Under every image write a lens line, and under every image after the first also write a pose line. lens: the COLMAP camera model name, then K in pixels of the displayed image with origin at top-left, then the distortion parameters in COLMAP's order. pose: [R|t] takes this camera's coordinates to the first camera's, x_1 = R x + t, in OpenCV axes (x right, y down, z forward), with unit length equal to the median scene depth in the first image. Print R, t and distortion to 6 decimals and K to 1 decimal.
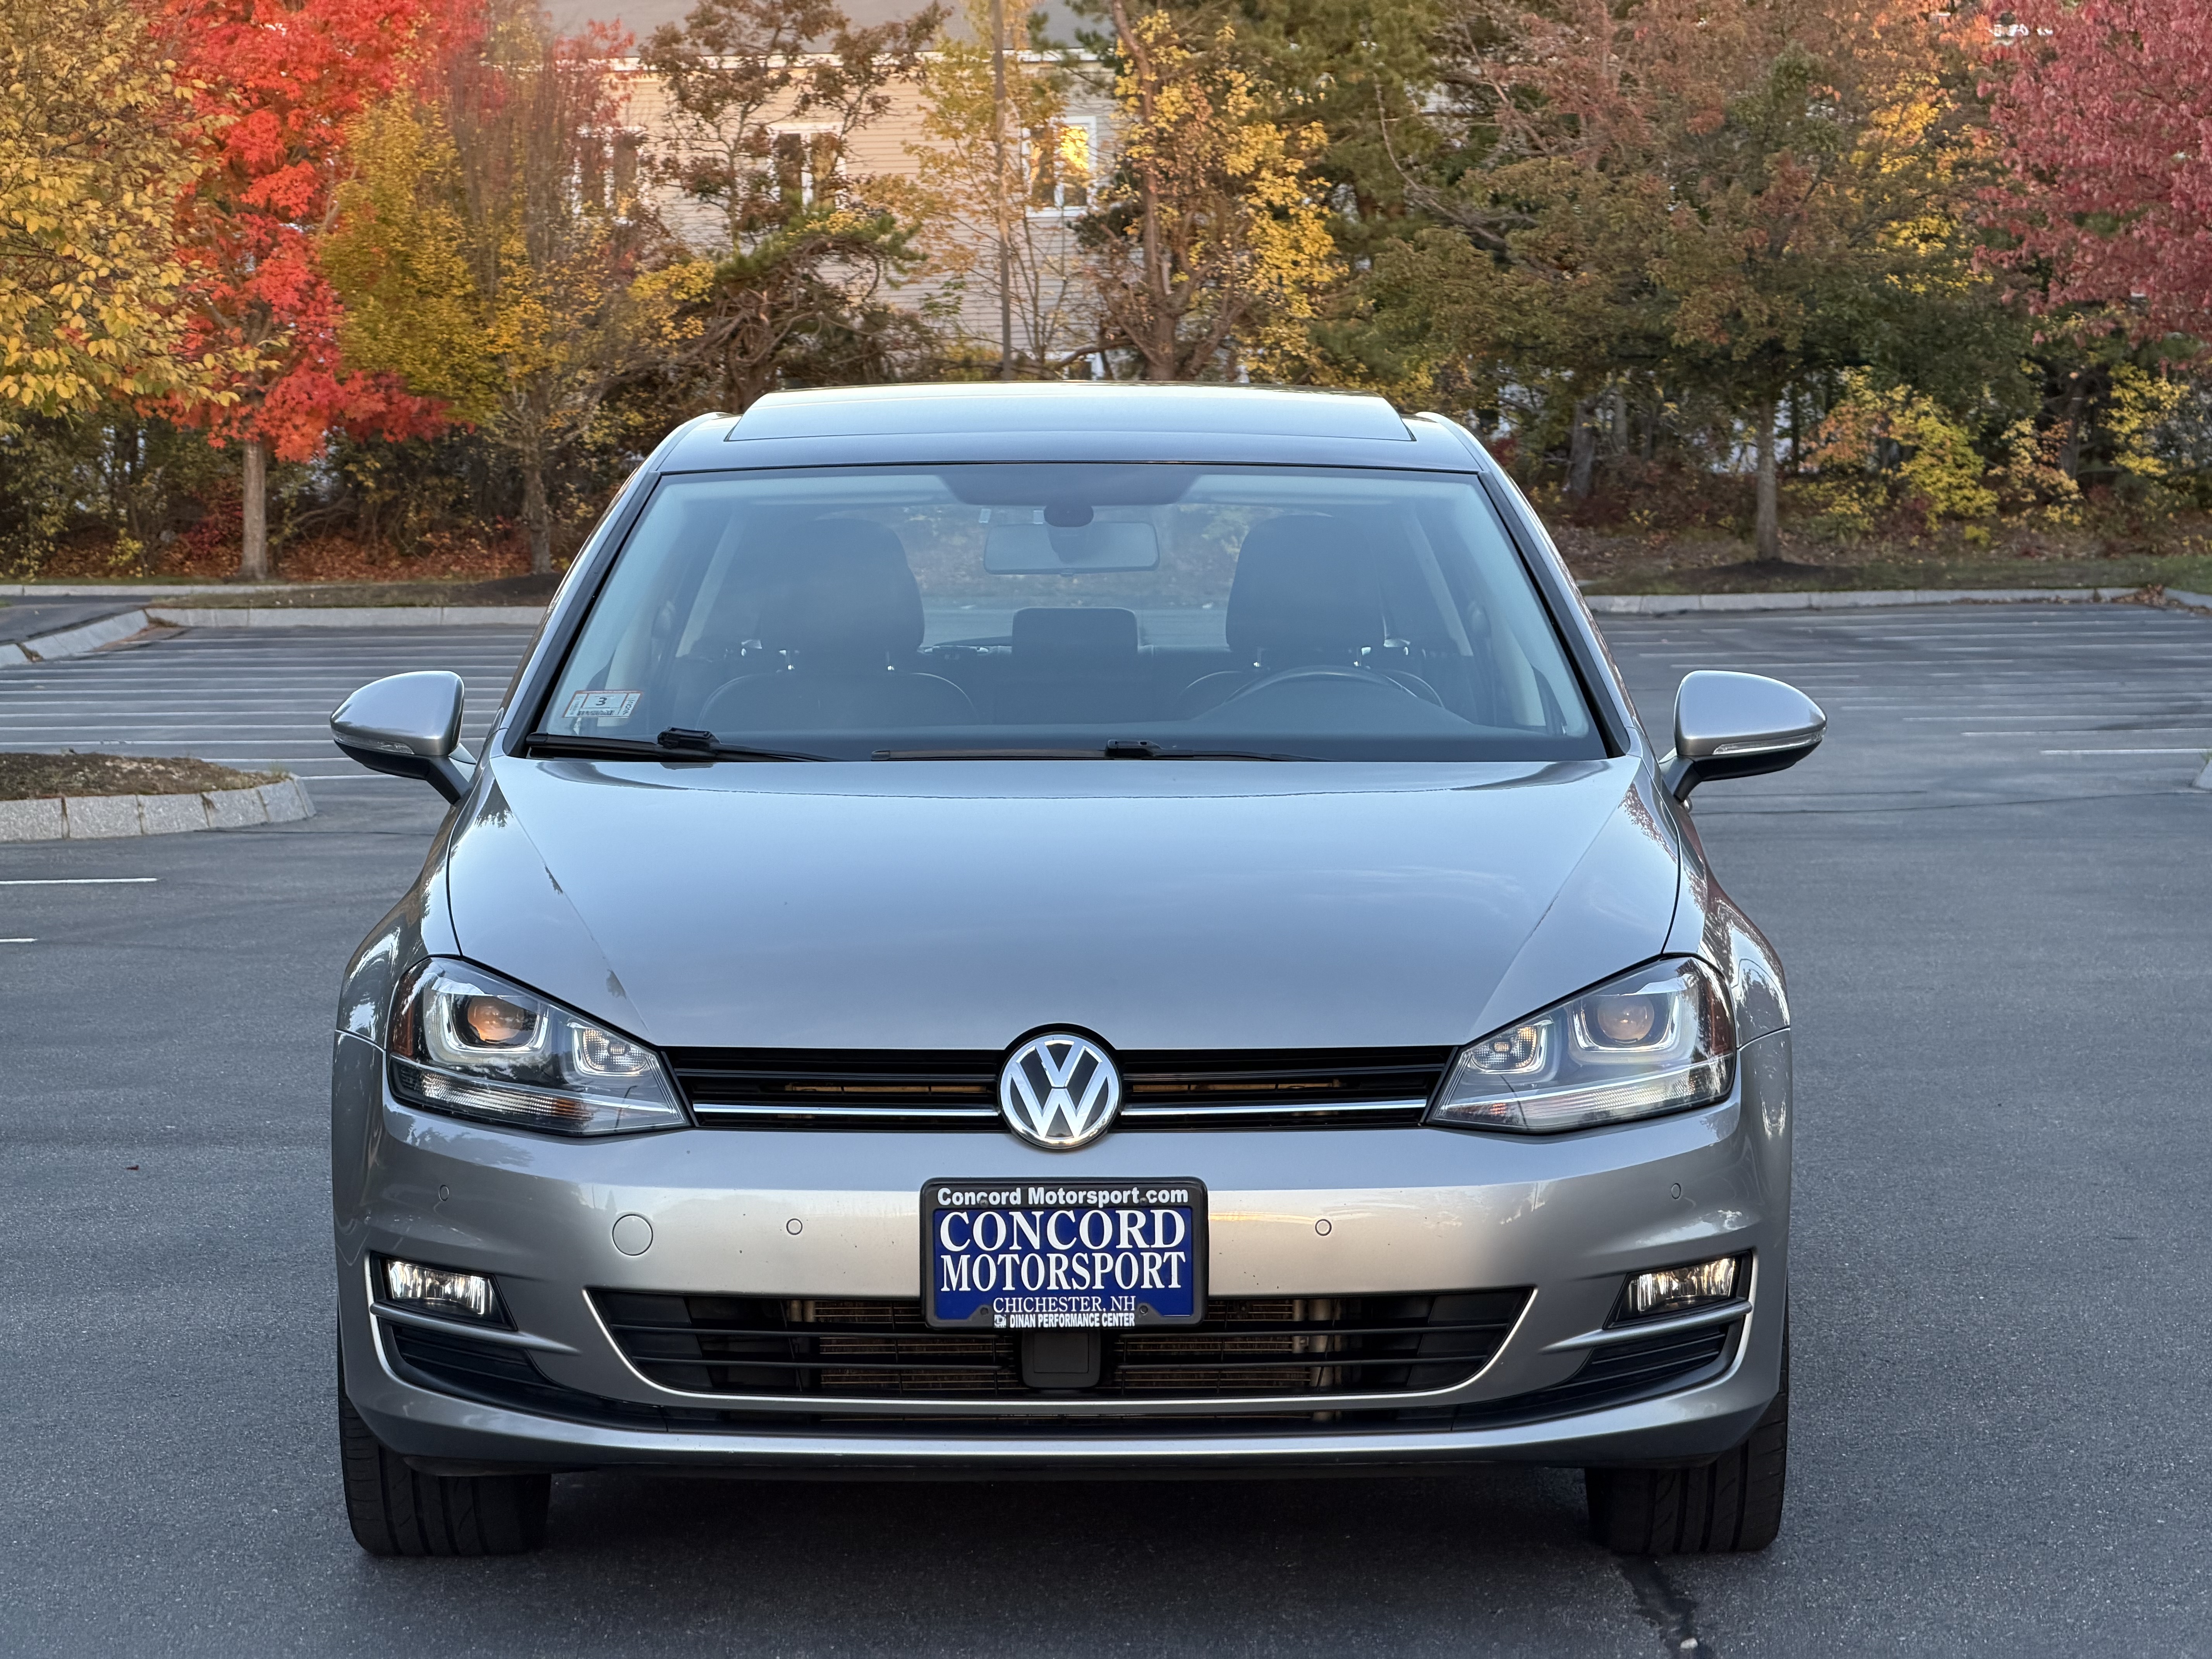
lens RADIAL K [[6705.4, 0, 1135.9], [0, 6705.4, 831.2], [0, 0, 1]] dist [0.189387, 0.940443]
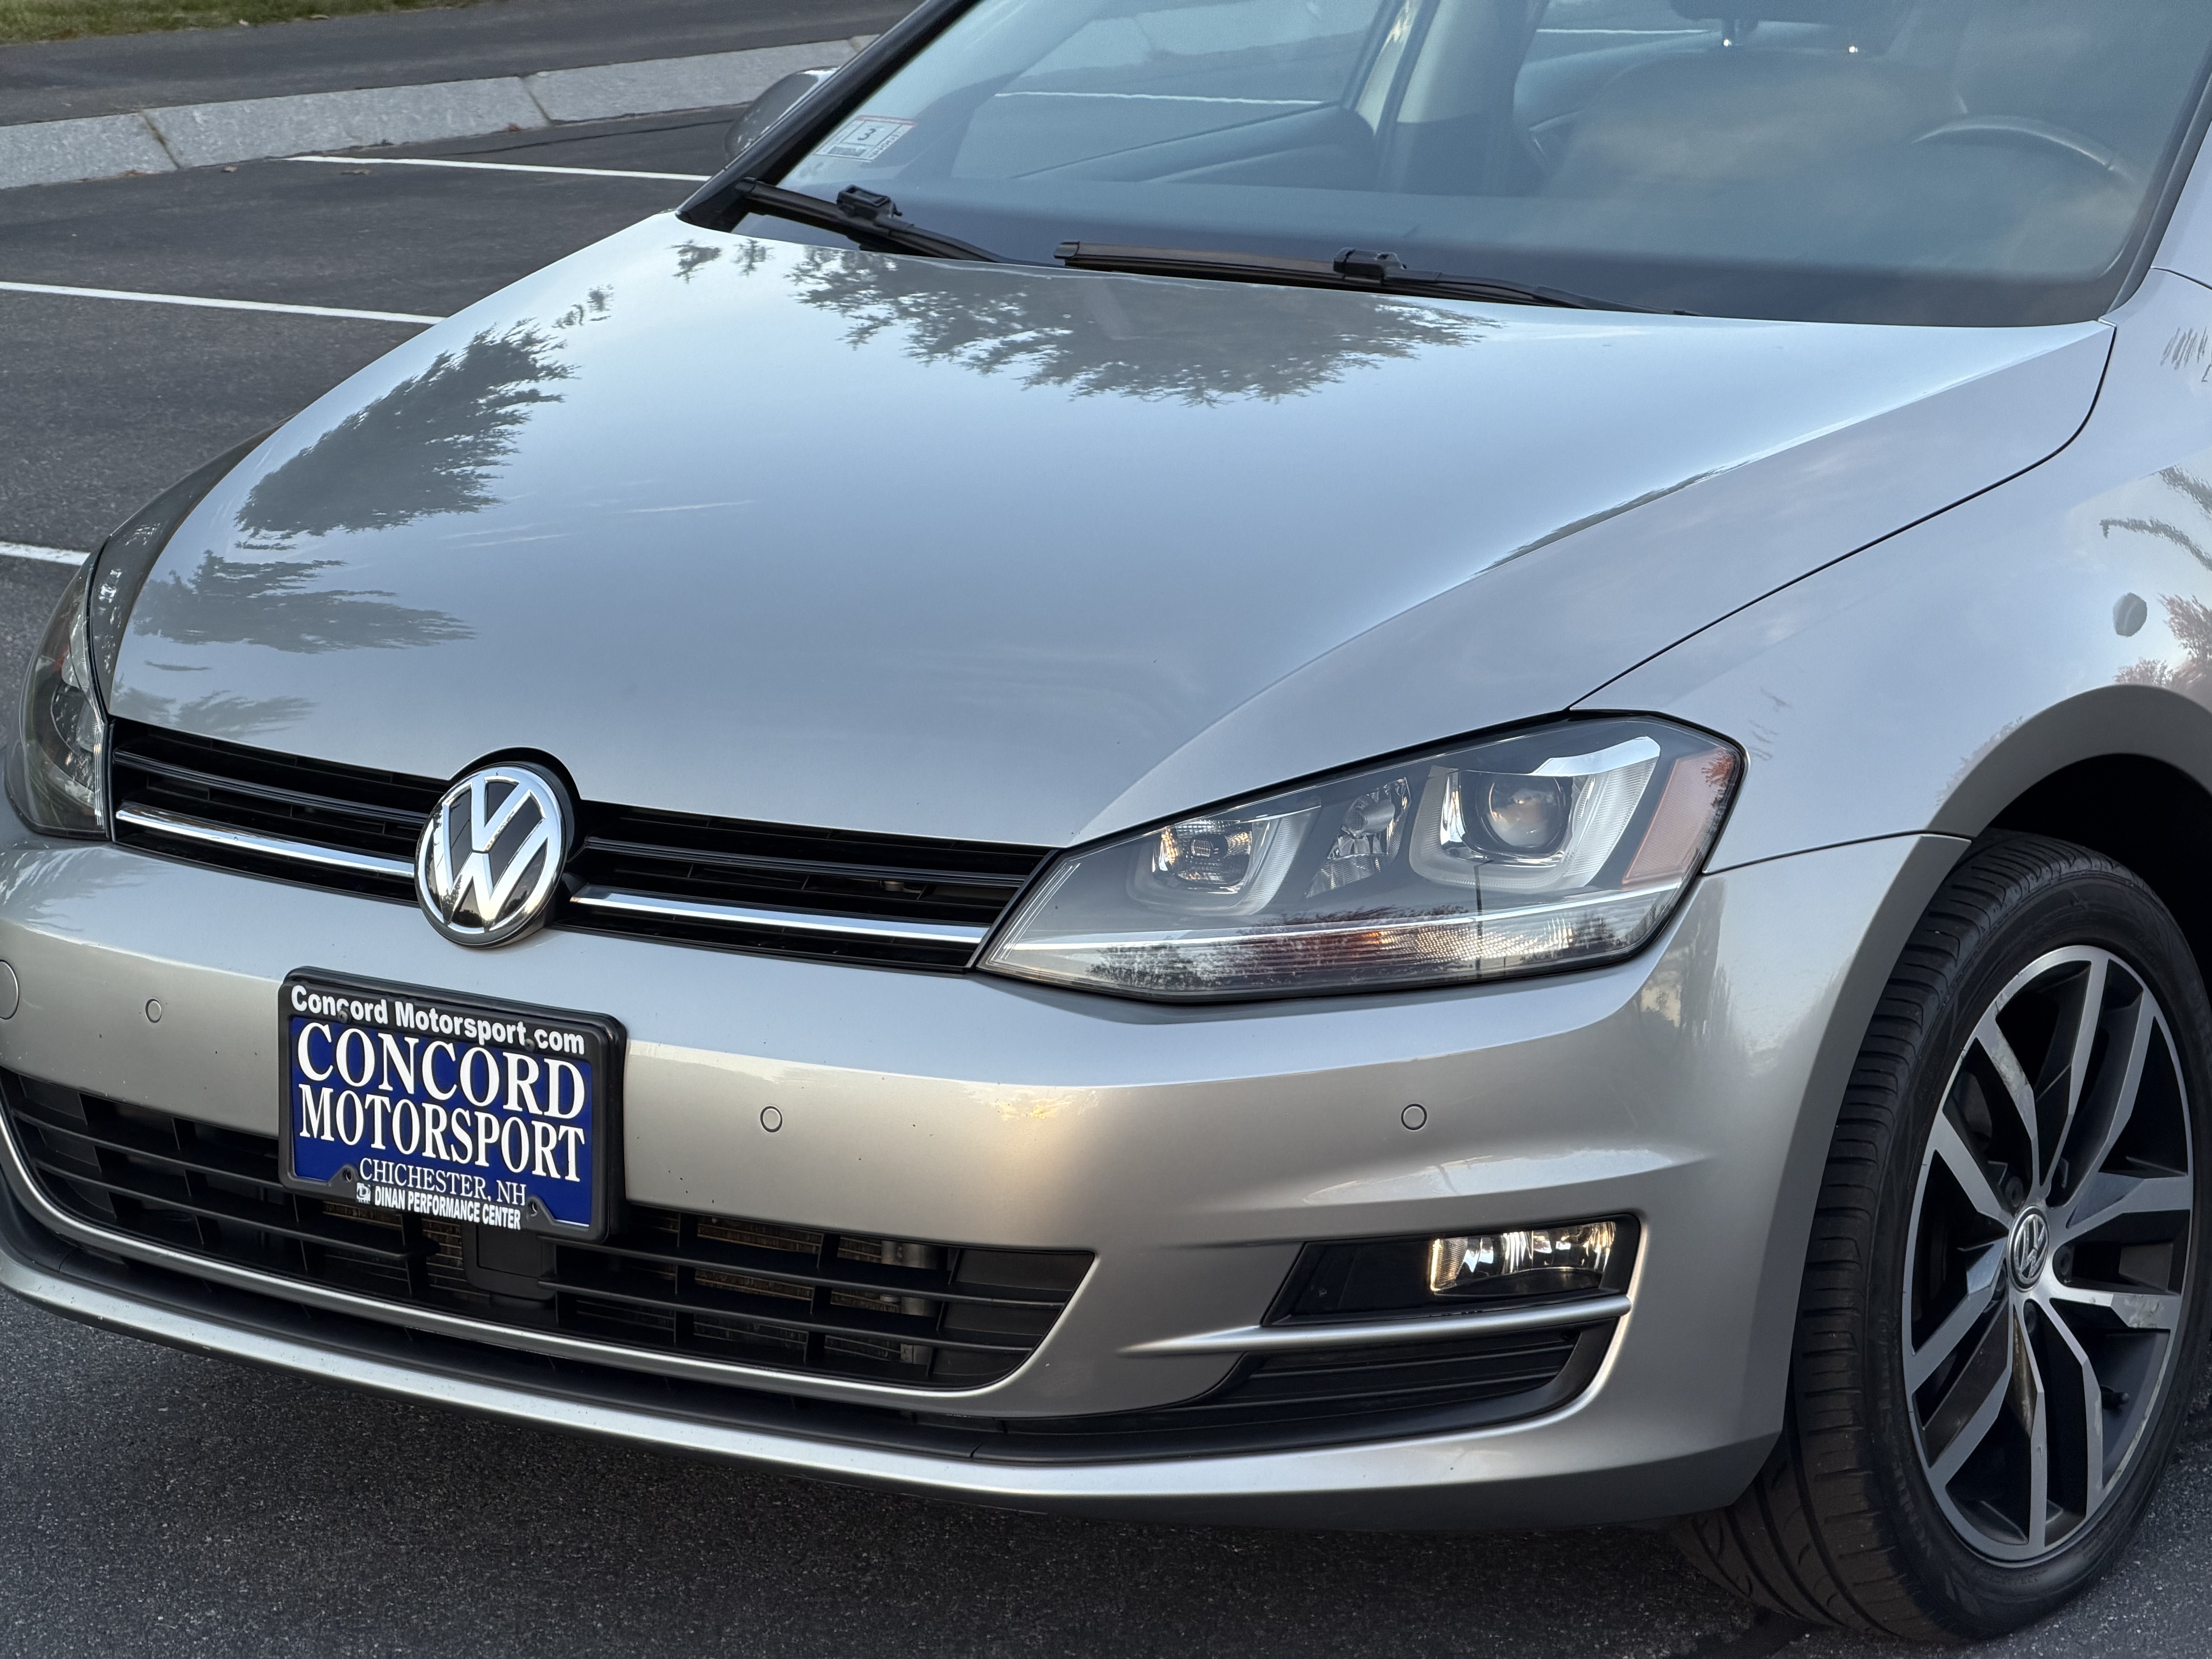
lens RADIAL K [[6705.3, 0, 1115.8], [0, 6705.3, 869.2], [0, 0, 1]] dist [0.175009, 1.147688]
pose [[0.814218, 0.117475, -0.568550, 0.407018], [-0.030431, 0.986603, 0.160275, -0.065979], [0.579762, -0.113197, 0.806885, 0.504553]]
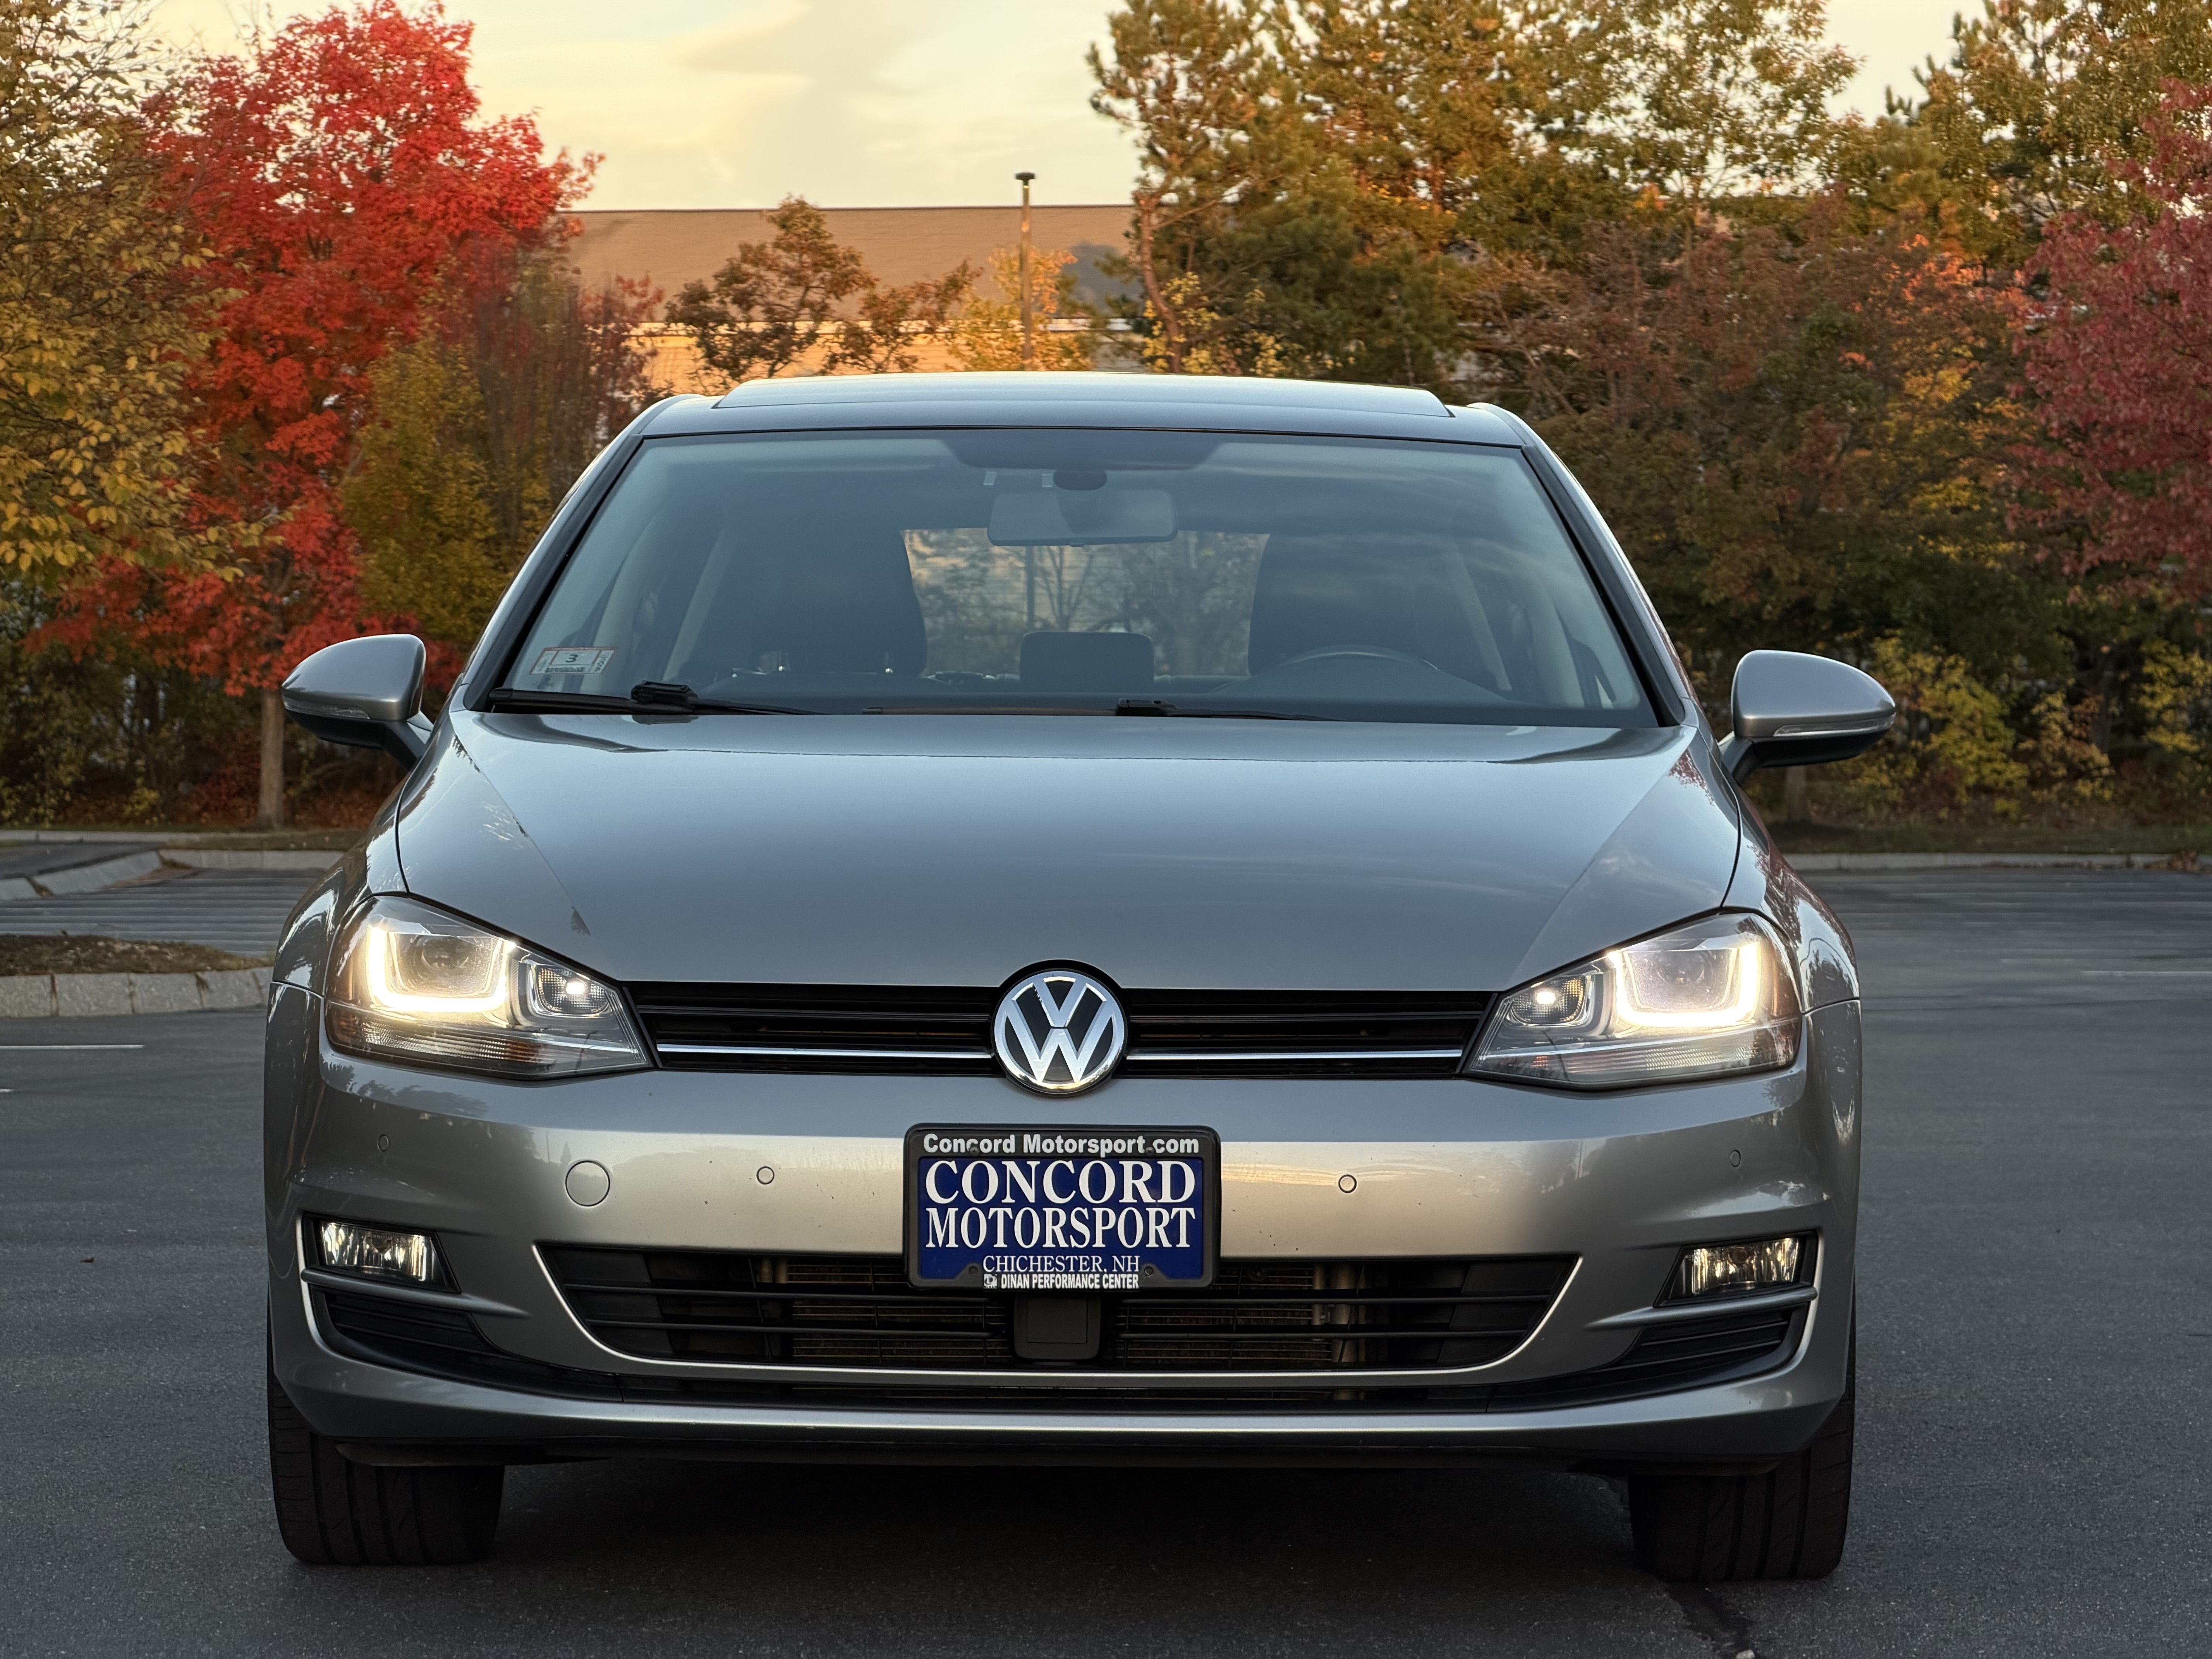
lens RADIAL K [[6705.3, 0, 1115.8], [0, 6705.3, 869.2], [0, 0, 1]] dist [0.175009, 1.147688]
pose [[0.999899, 0.012676, -0.006437, 0.001865], [-0.012916, 0.999162, -0.038848, 0.051579], [0.005939, 0.038927, 0.999224, 0.089377]]
